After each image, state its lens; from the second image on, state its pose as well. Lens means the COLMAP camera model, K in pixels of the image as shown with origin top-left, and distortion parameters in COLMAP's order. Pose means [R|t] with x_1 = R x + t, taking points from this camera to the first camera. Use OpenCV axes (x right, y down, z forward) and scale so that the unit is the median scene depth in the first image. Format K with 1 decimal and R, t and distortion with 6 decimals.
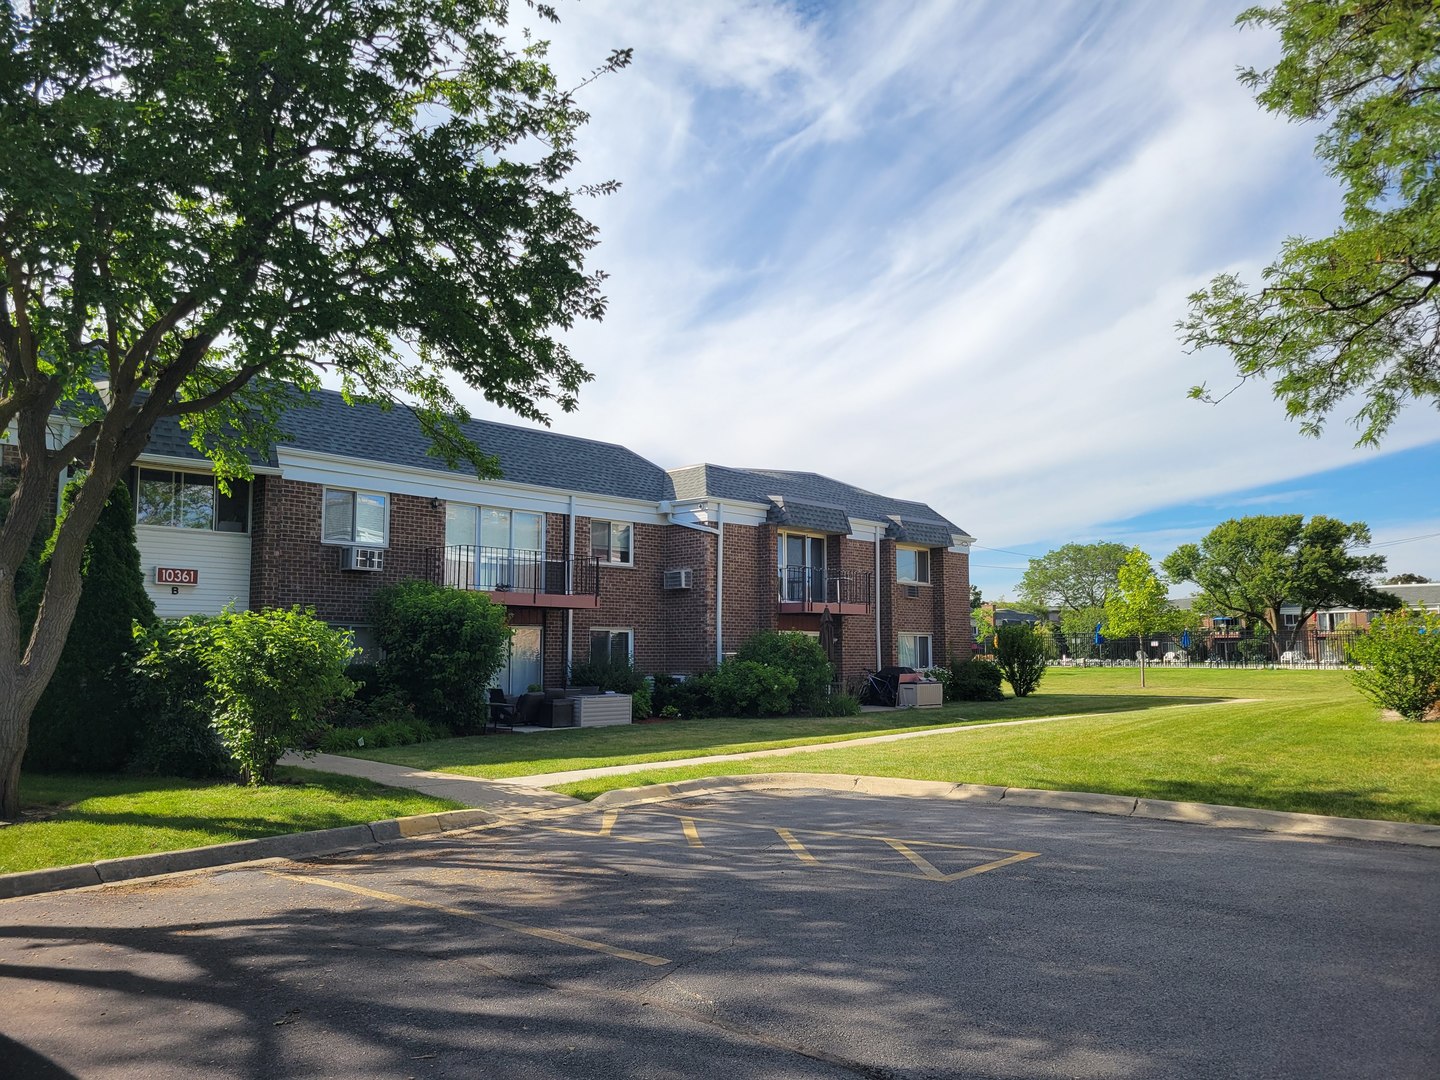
lens RADIAL K [[1085.0, 0, 720.0], [0, 1085.0, 540.0], [0, 0, 1]] dist [0.070013, 0.000400]
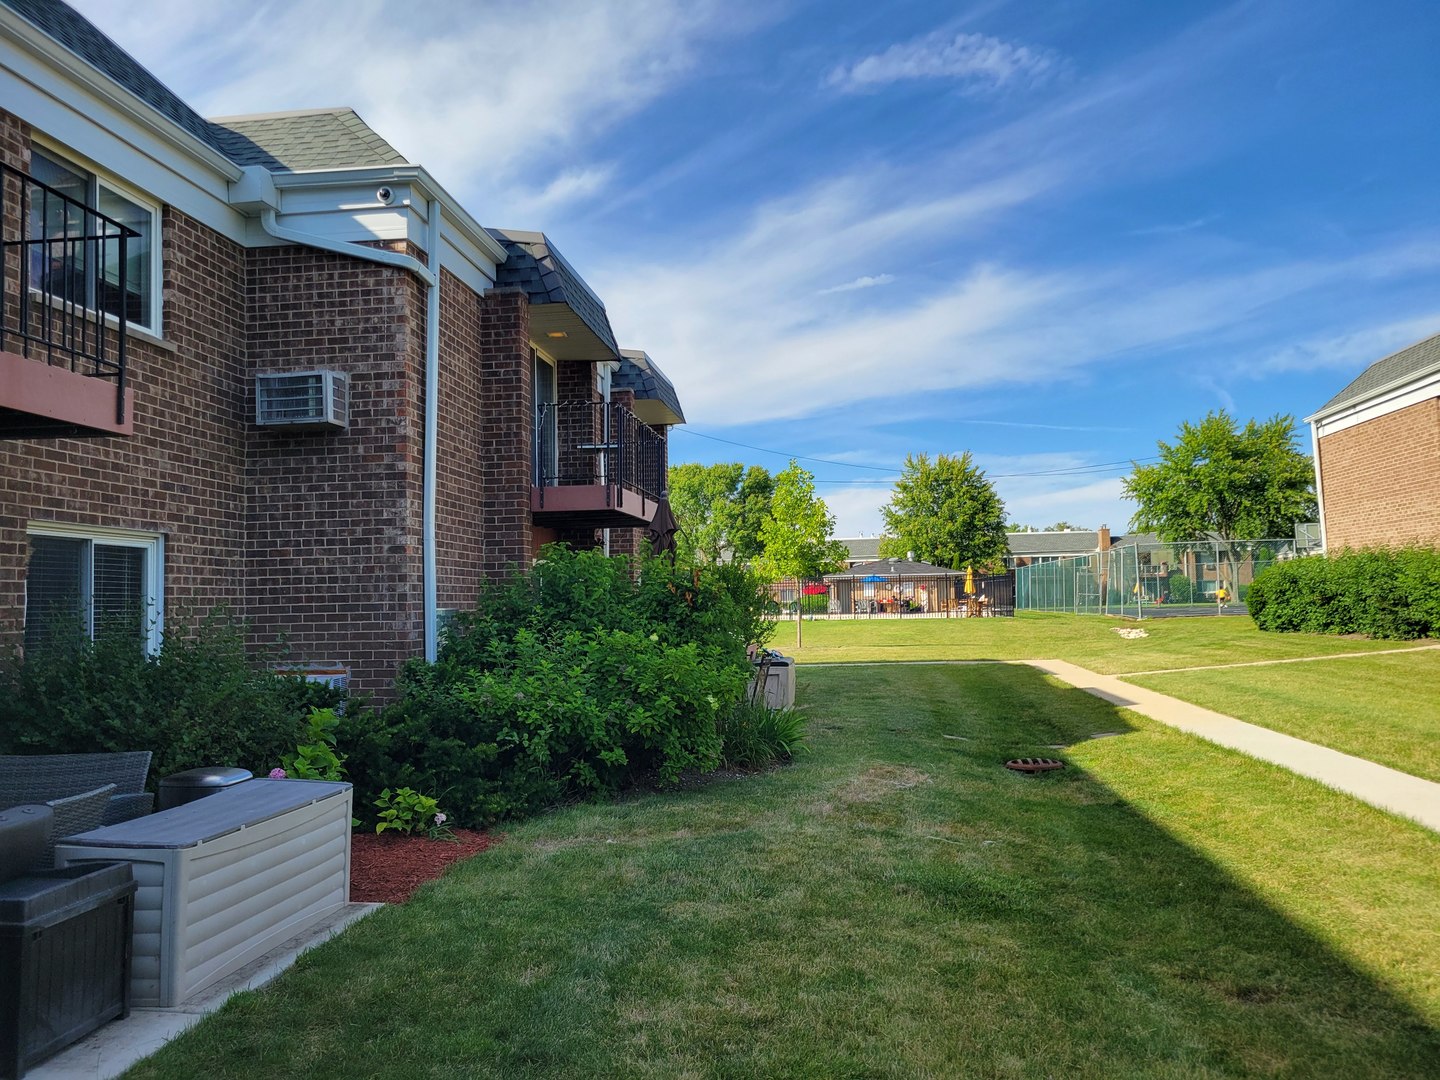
lens RADIAL K [[1085.0, 0, 720.0], [0, 1085.0, 540.0], [0, 0, 1]] dist [0.070013, 0.000400]
pose [[0.816755, 0.020436, 0.576622, -0.132204], [-0.041239, 0.998884, 0.023011, 0.068216], [-0.575509, -0.042574, 0.816687, 0.643637]]
